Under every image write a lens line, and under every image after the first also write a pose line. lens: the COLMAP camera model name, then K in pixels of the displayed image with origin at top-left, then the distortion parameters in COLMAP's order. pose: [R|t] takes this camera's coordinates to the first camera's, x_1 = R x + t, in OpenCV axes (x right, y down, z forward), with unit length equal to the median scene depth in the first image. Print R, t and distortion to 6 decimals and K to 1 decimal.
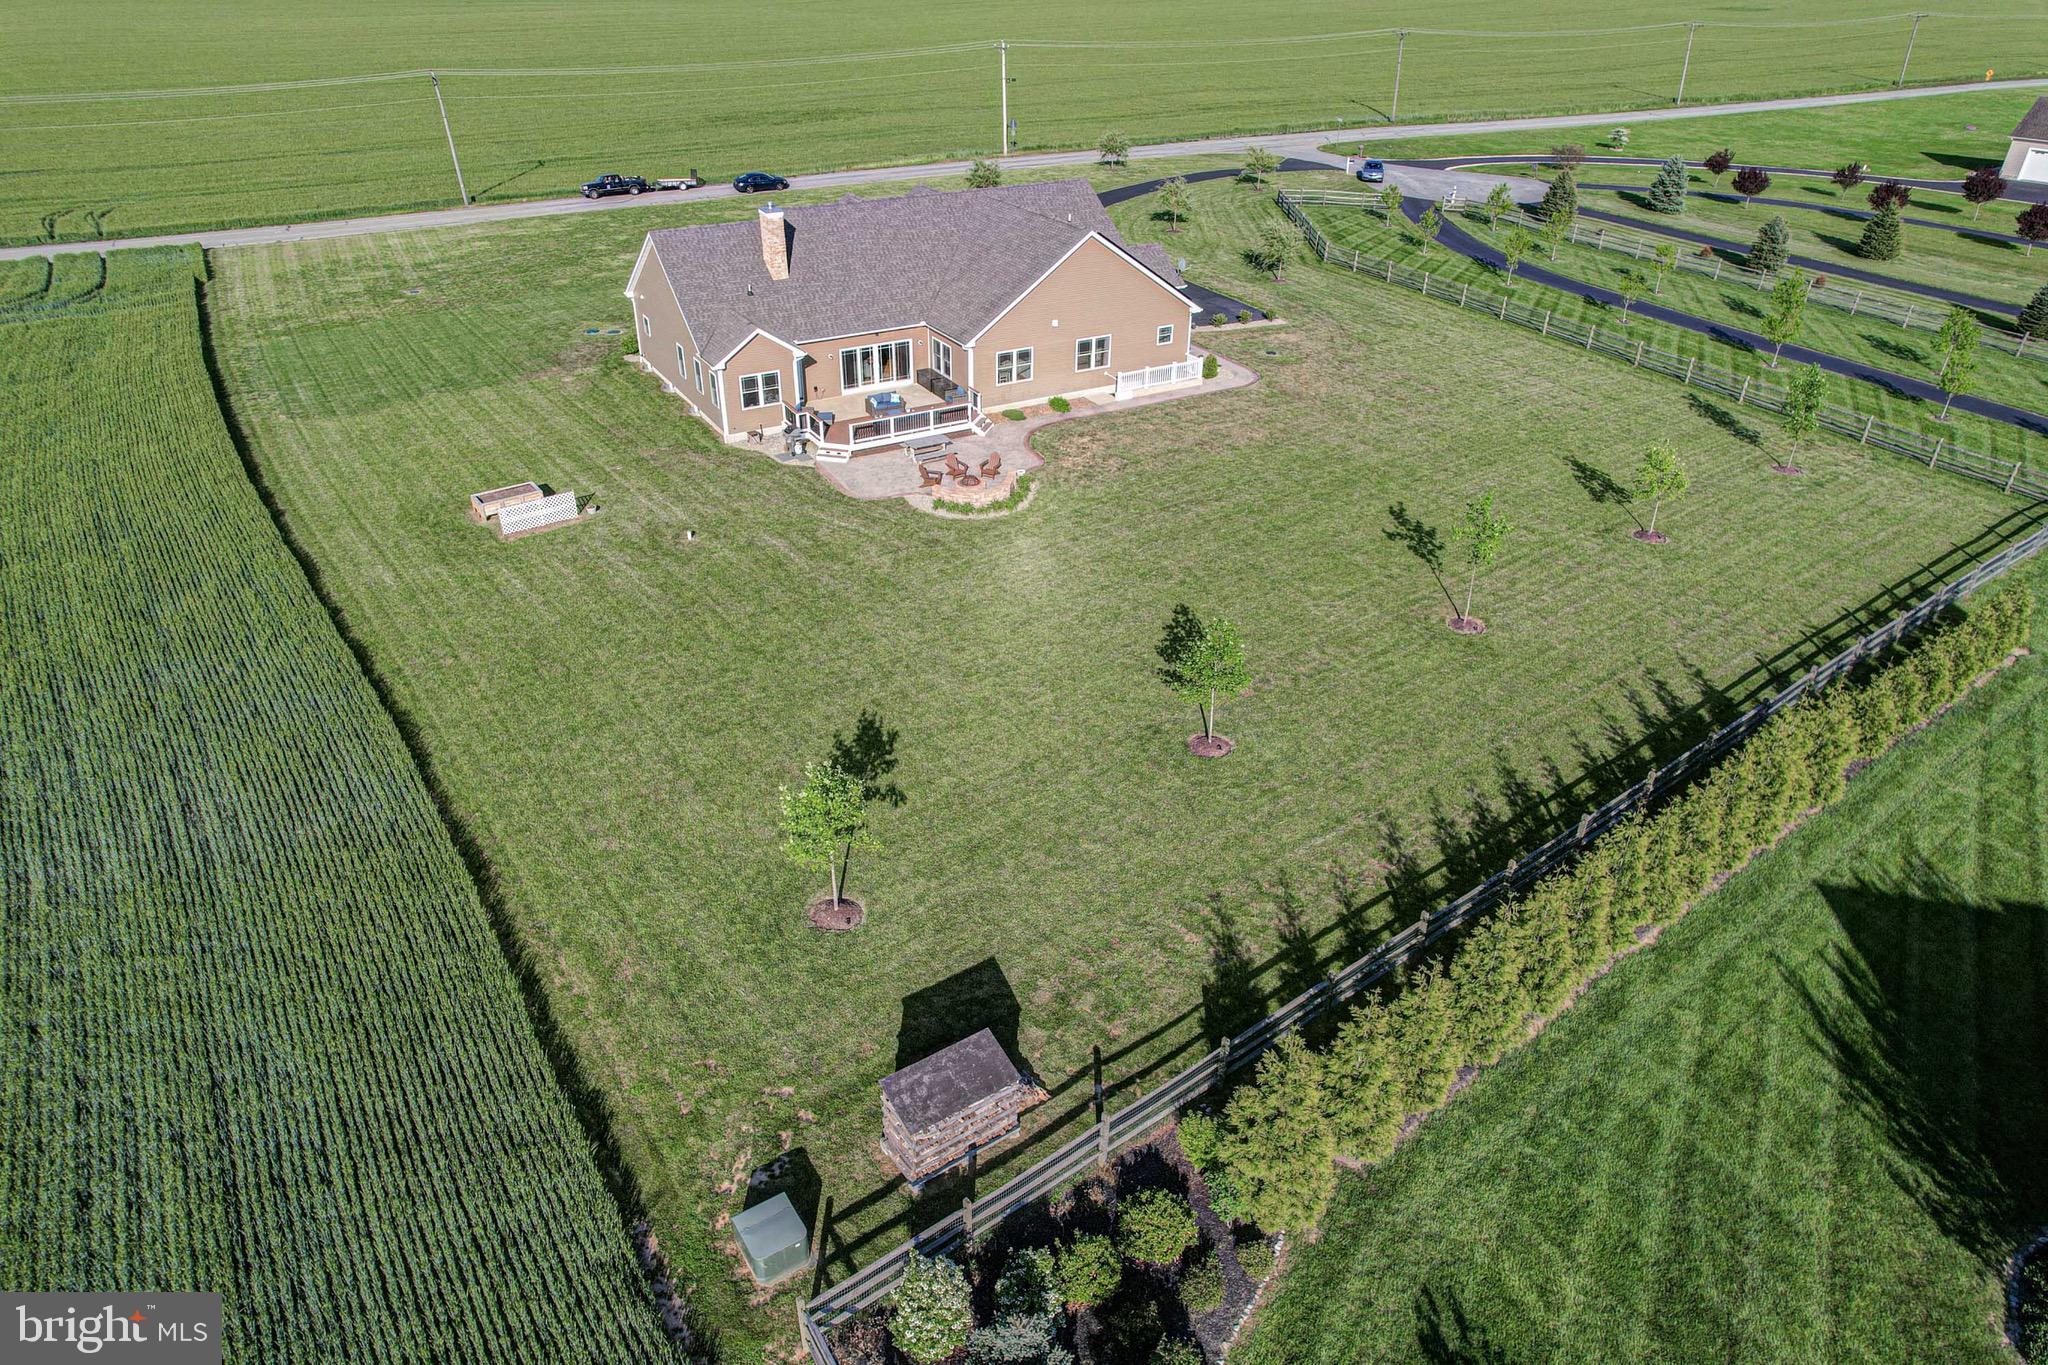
lens RADIAL K [[1317.7, 0, 1024.2], [0, 1317.7, 682.1], [0, 0, 1]] dist [-0.059055, 0.038262]
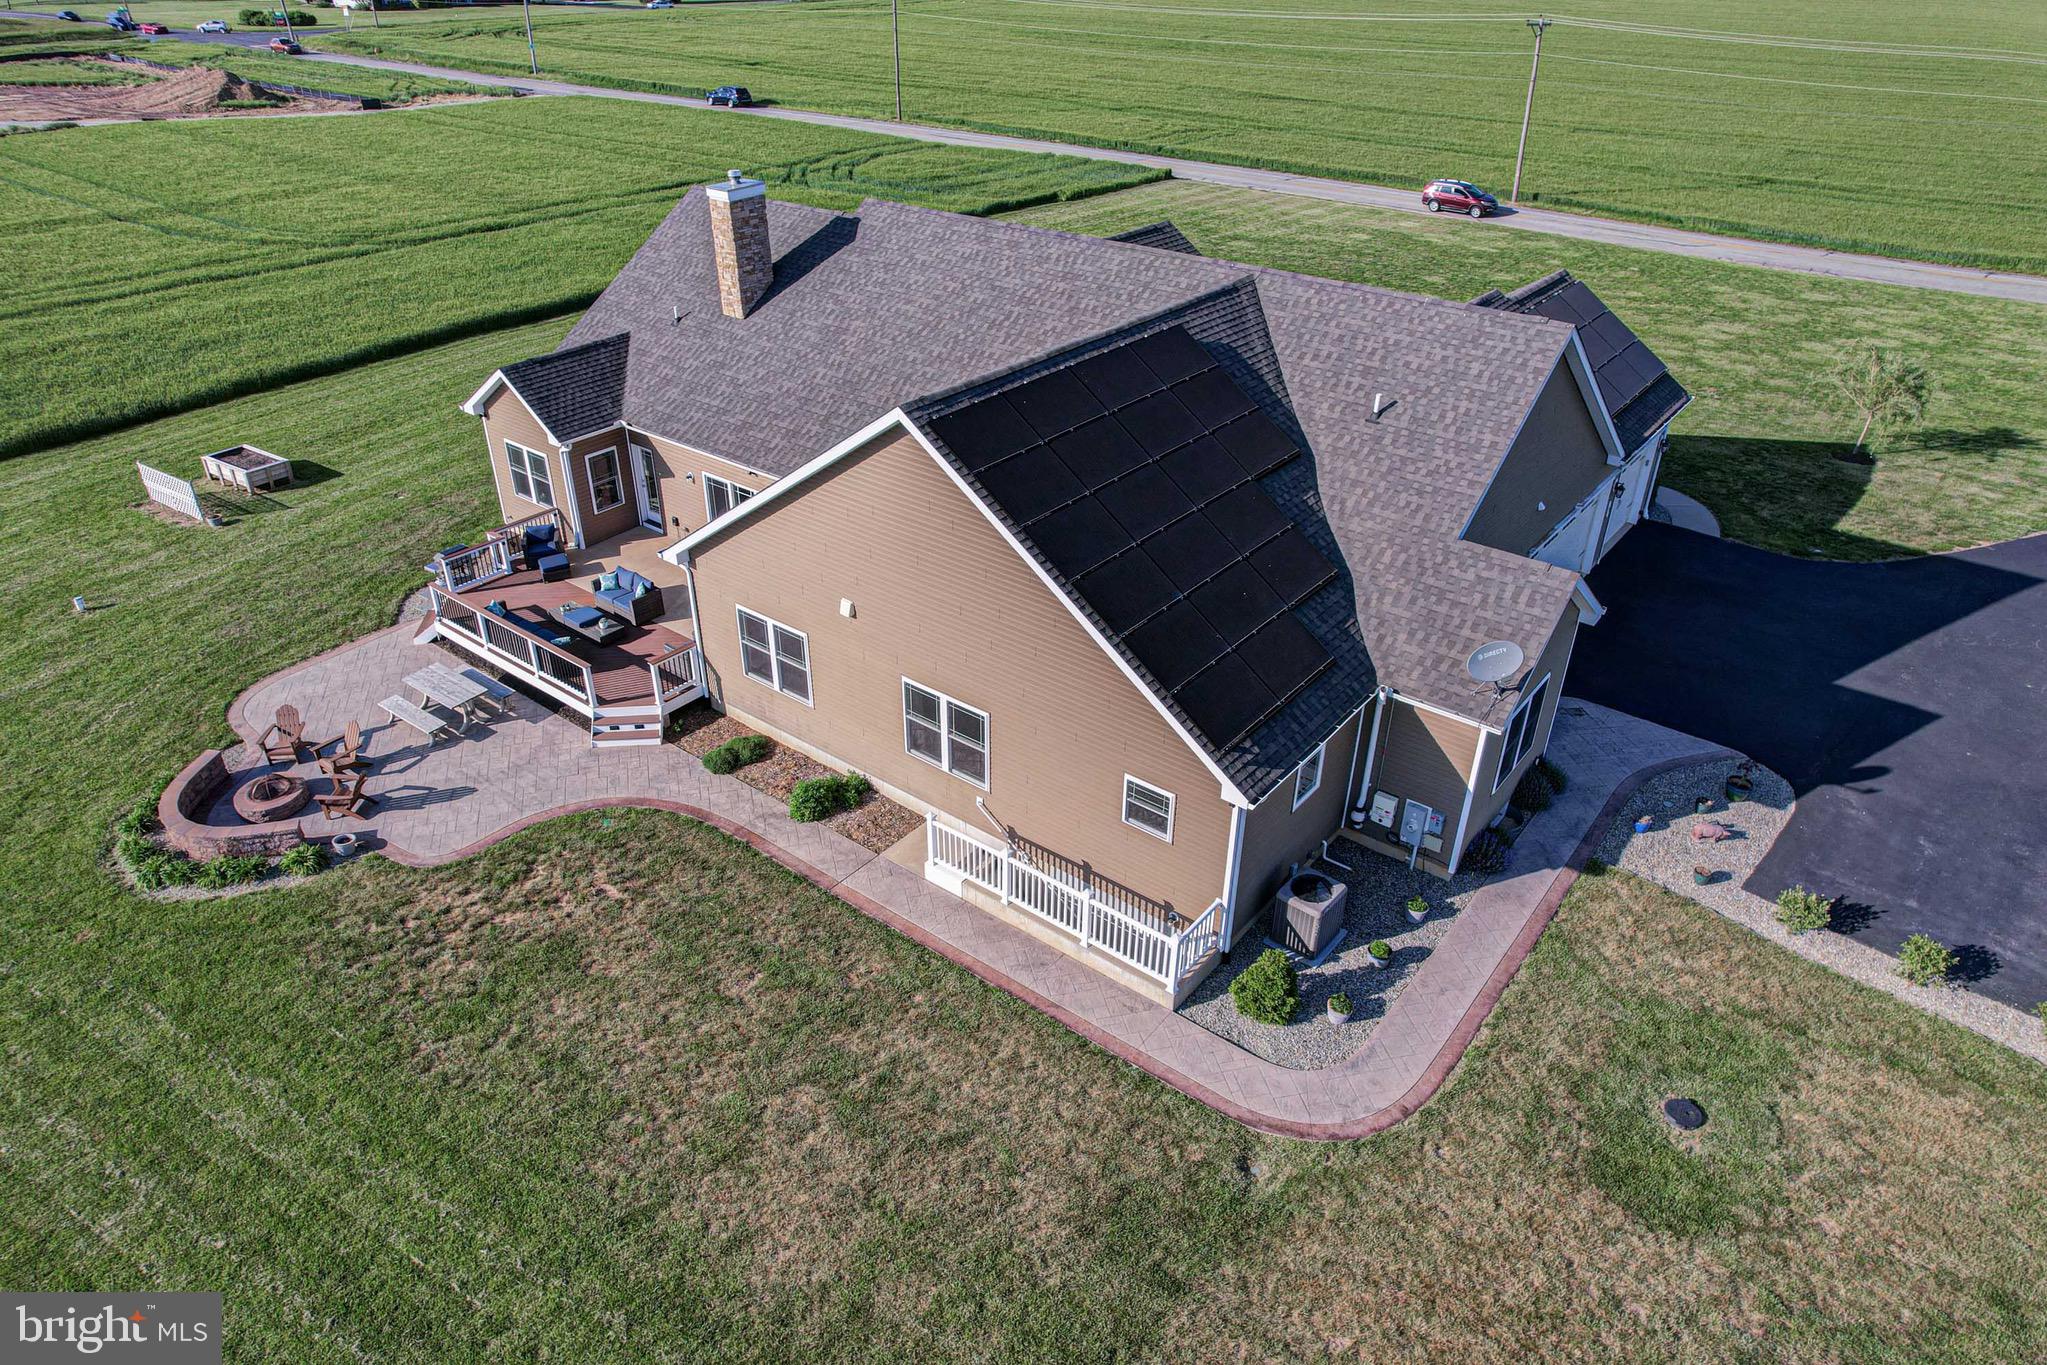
lens RADIAL K [[1317.0, 0, 1022.5], [0, 1317.0, 676.2], [0, 0, 1]] dist [-0.059055, 0.038262]
pose [[0.369503, 0.469938, -0.801640, 0.368341], [-0.477857, 0.835977, 0.269806, -0.397428], [0.796944, 0.283375, 0.533459, 0.874069]]
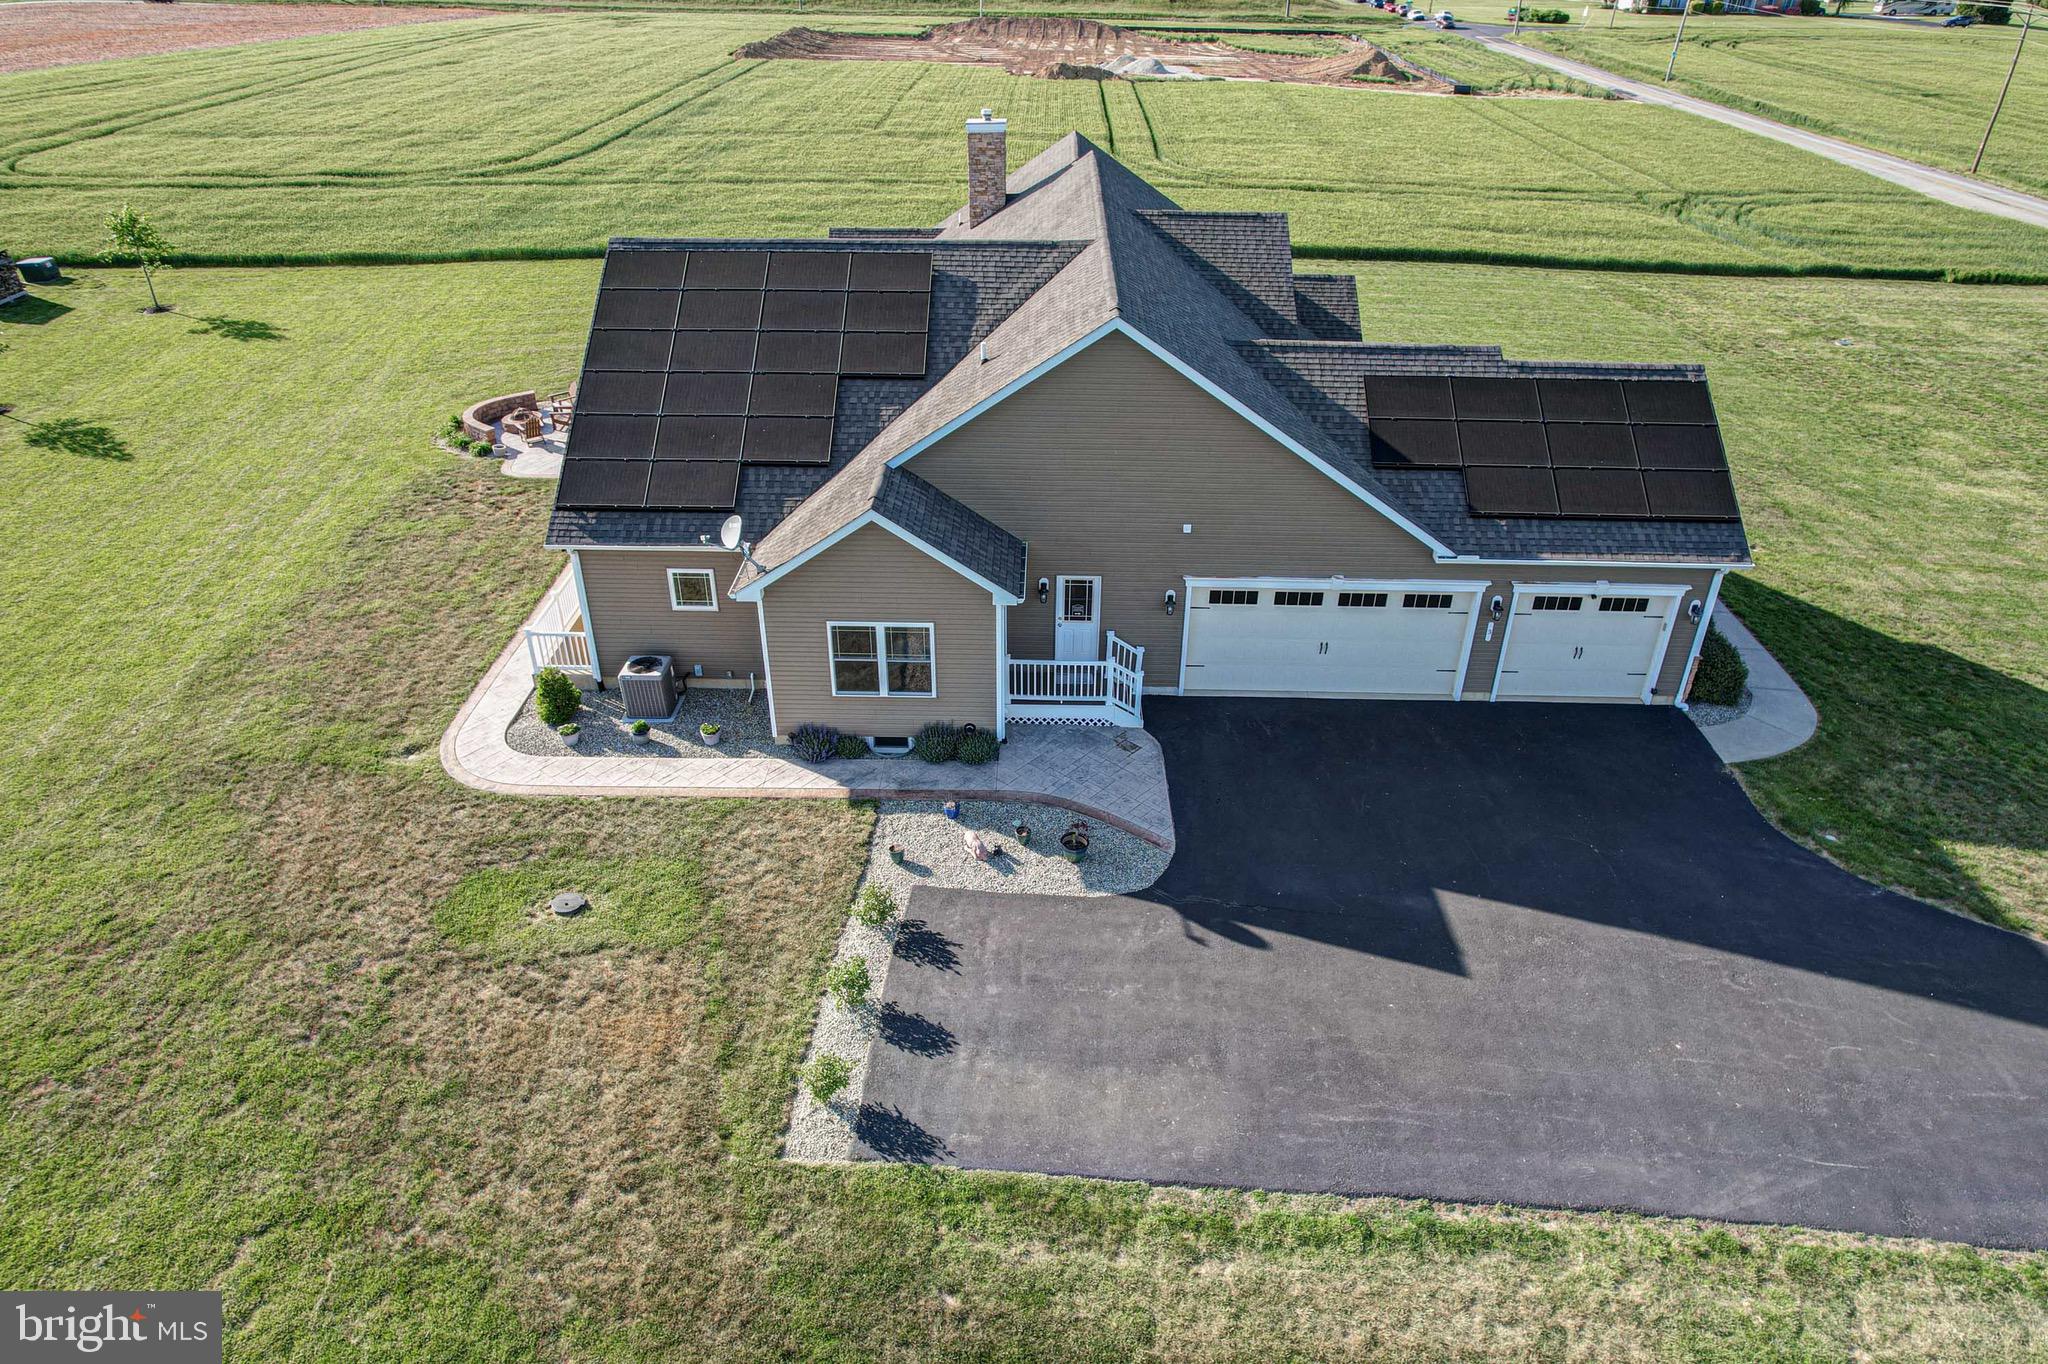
lens RADIAL K [[1317.7, 0, 1025.5], [0, 1317.7, 697.5], [0, 0, 1]] dist [-0.059055, 0.038262]
pose [[-0.526451, 0.434992, -0.730501, 0.404060], [-0.436204, 0.599312, 0.671232, -0.642393], [0.729778, 0.672018, -0.125763, 1.300815]]
